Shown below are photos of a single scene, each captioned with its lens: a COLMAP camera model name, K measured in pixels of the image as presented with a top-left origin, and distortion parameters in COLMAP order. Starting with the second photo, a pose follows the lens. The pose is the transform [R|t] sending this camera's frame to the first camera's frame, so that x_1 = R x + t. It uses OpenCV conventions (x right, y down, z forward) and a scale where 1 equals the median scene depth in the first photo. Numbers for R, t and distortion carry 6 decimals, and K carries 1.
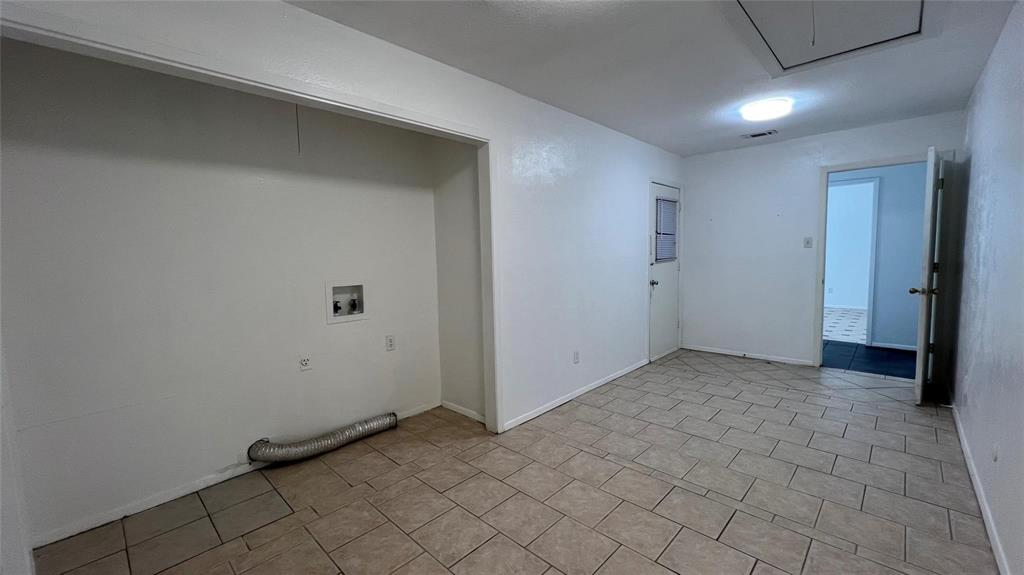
lens RADIAL K [[407.0, 0, 510.4], [0, 407.0, 284.6], [0, 0, 1]] dist [-0.002270, 0.000770]
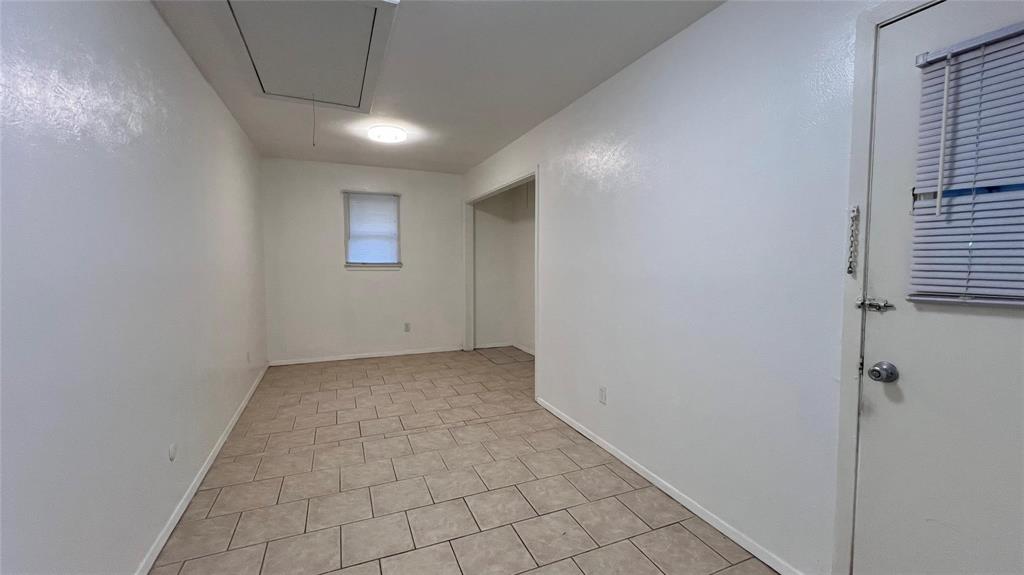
lens RADIAL K [[407.0, 0, 509.9], [0, 407.0, 284.8], [0, 0, 1]] dist [-0.002270, 0.000770]
pose [[-0.390832, 0.075604, -0.917352, 1.392886], [-0.069852, 0.991311, 0.111459, -0.153546], [0.917808, 0.107641, -0.382155, 1.686073]]
